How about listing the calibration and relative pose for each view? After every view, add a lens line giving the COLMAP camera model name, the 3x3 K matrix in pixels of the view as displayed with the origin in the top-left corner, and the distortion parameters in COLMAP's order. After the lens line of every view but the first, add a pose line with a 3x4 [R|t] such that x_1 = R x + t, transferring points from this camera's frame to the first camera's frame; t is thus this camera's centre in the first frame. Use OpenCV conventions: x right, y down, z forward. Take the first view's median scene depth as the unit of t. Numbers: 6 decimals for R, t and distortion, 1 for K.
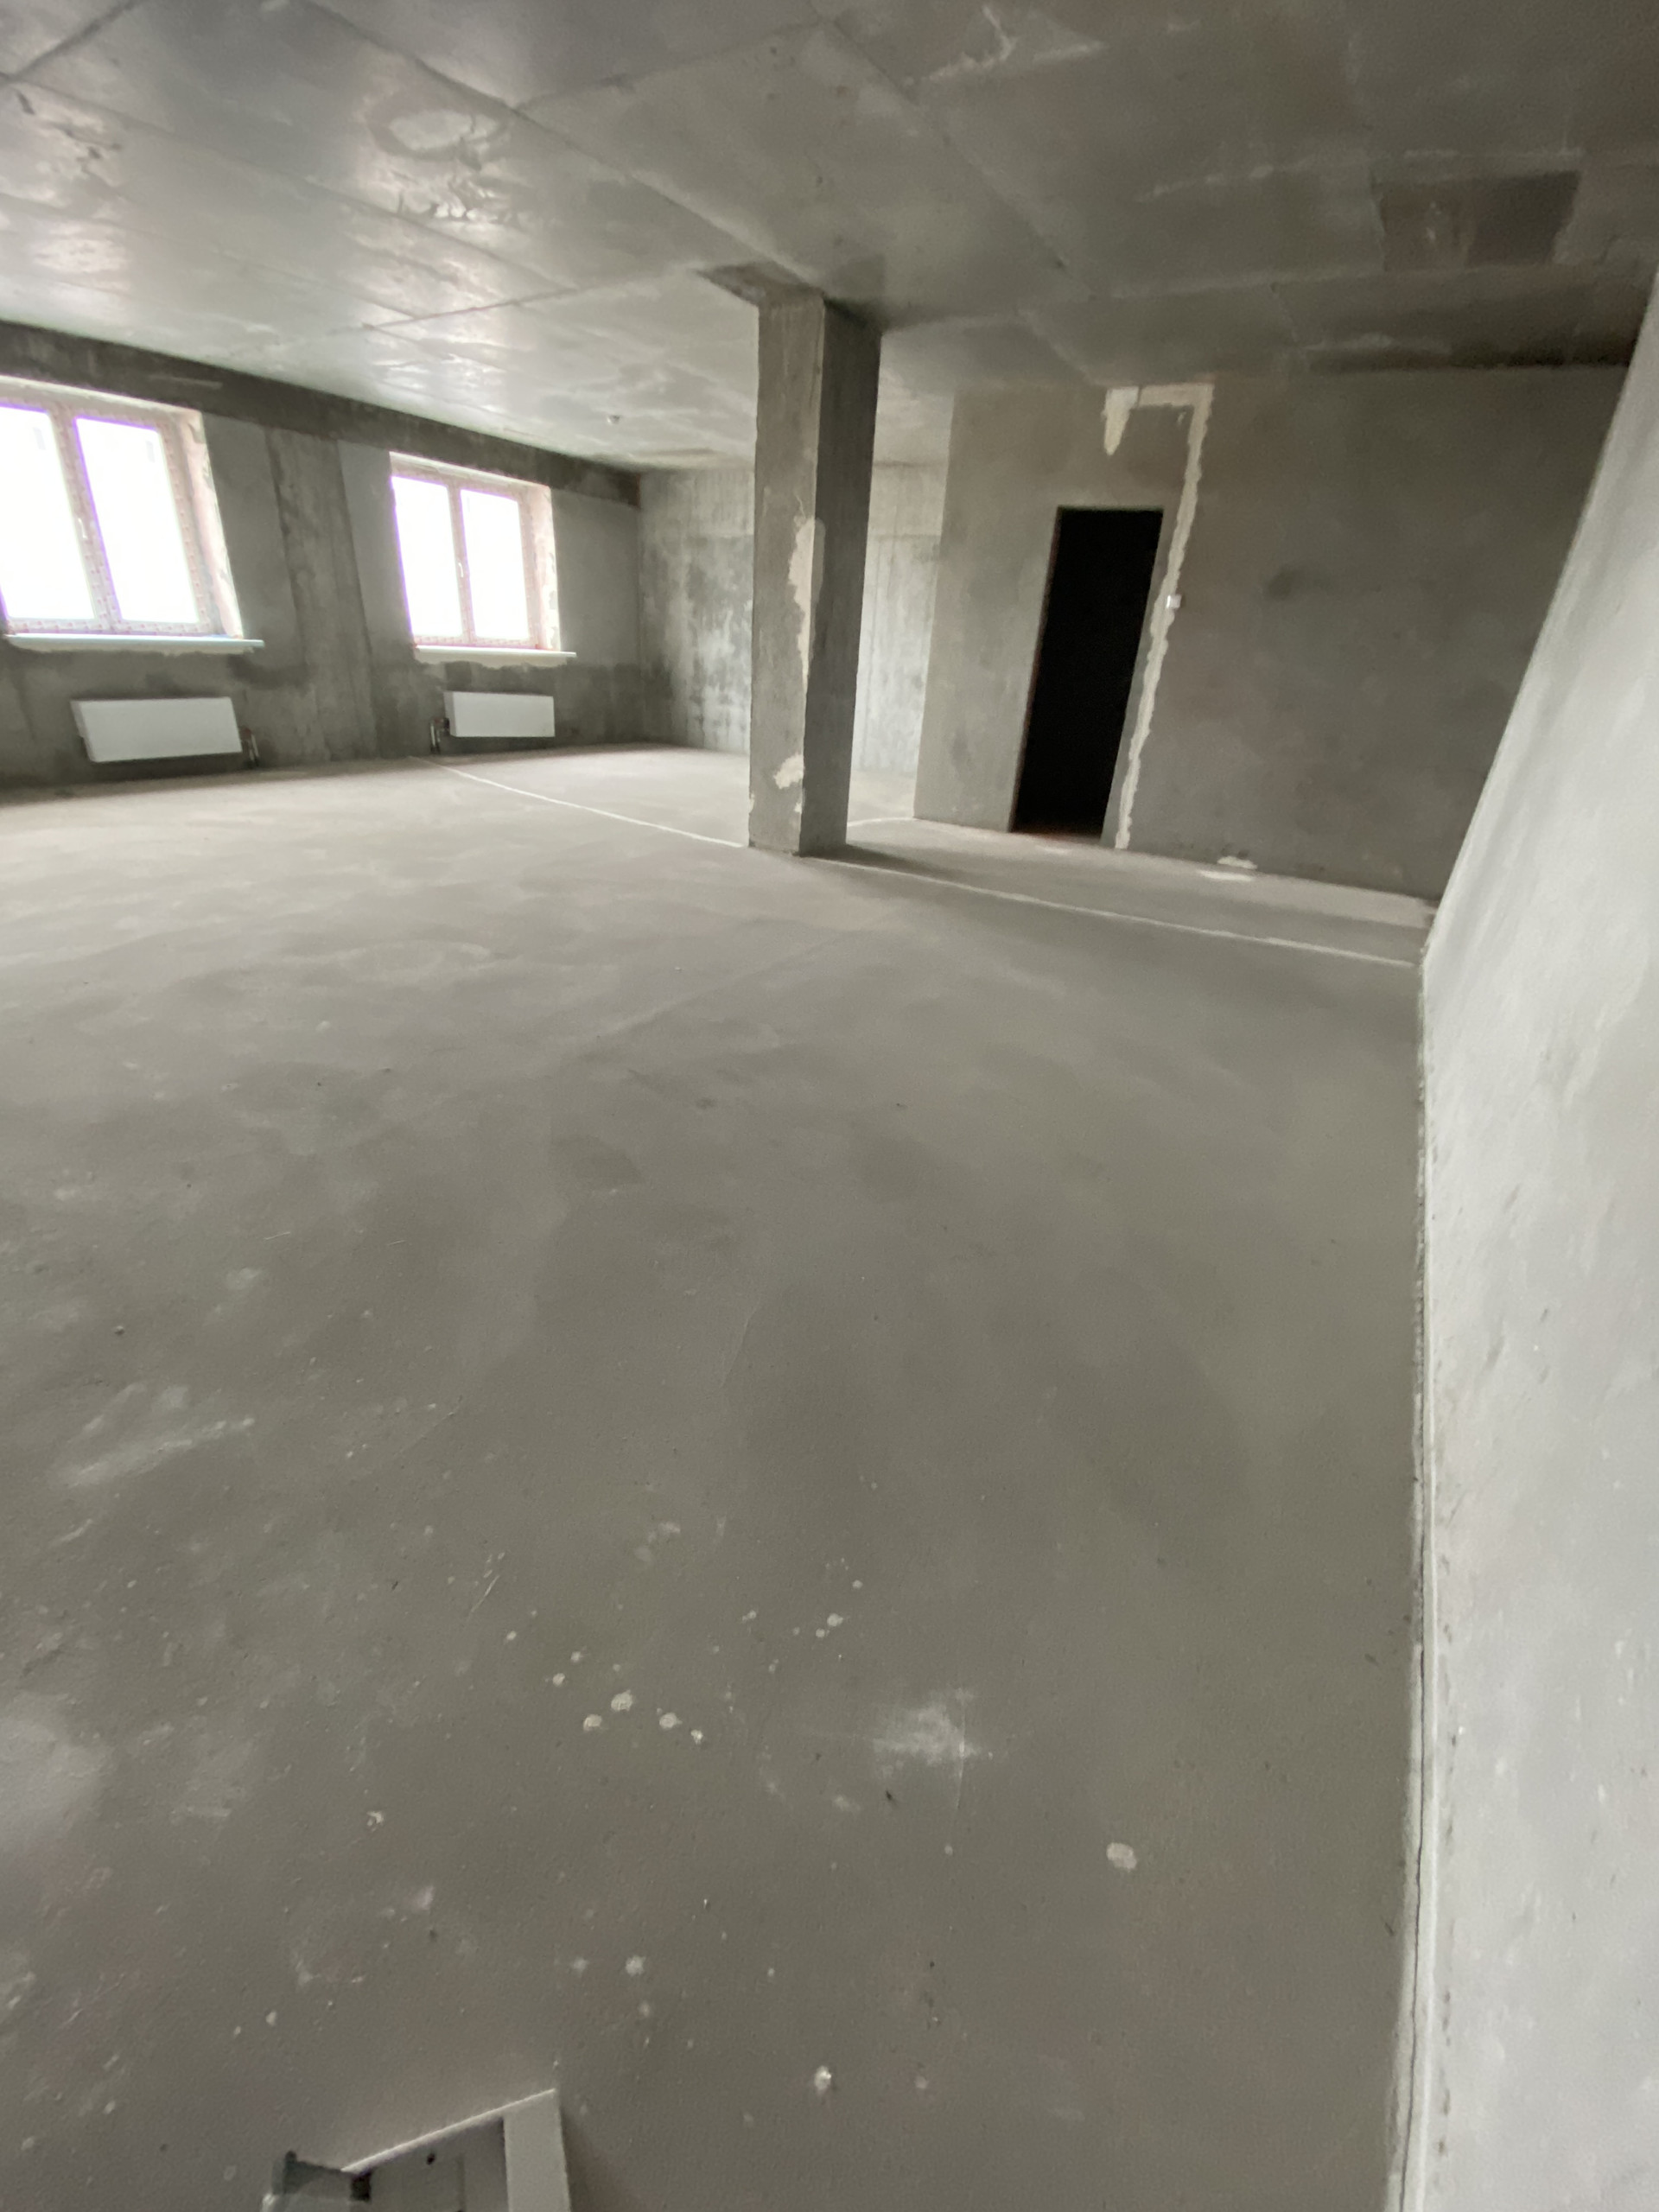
lens RADIAL K [[883.6, 0, 863.9], [0, 883.6, 1183.5], [0, 0, 1]] dist [-0.047725, -0.000158]
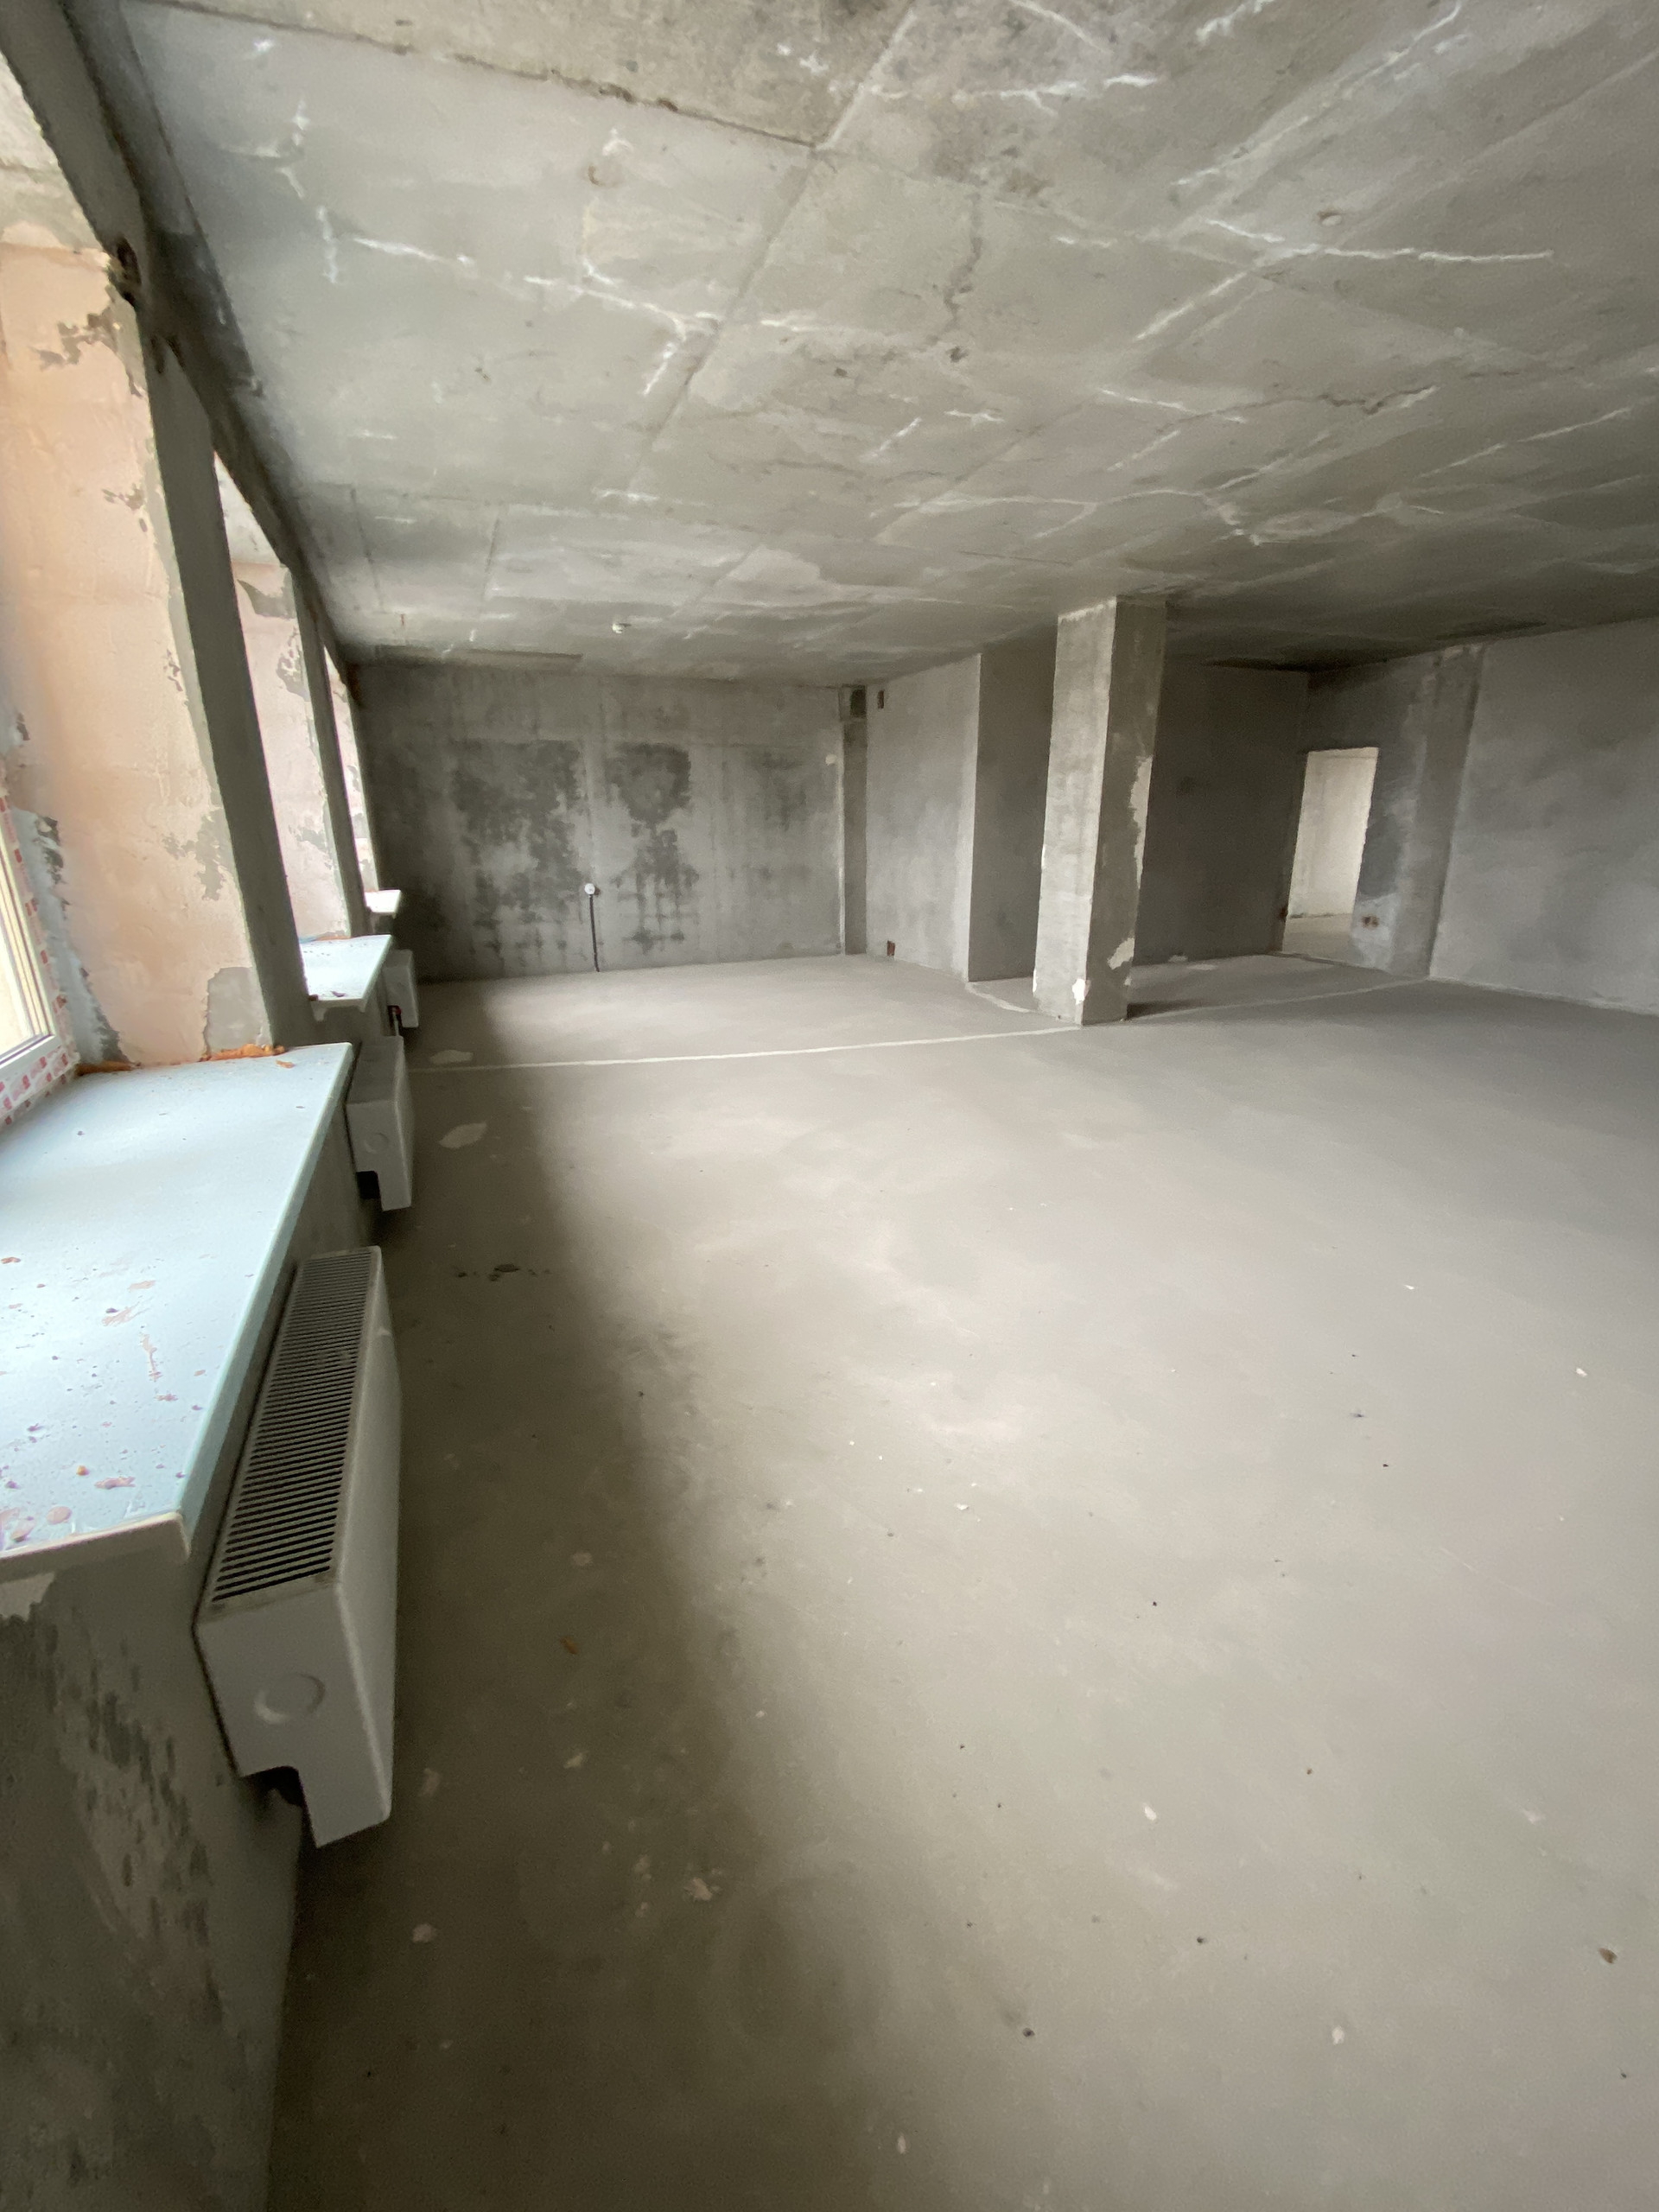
lens RADIAL K [[883.6, 0, 774.1], [0, 883.6, 1161.6], [0, 0, 1]] dist [-0.047725, -0.000158]
pose [[0.577921, -0.350045, 0.737208, -0.764711], [0.467208, 0.882569, 0.052806, -0.295277], [-0.669122, 0.313912, 0.673599, 0.358065]]
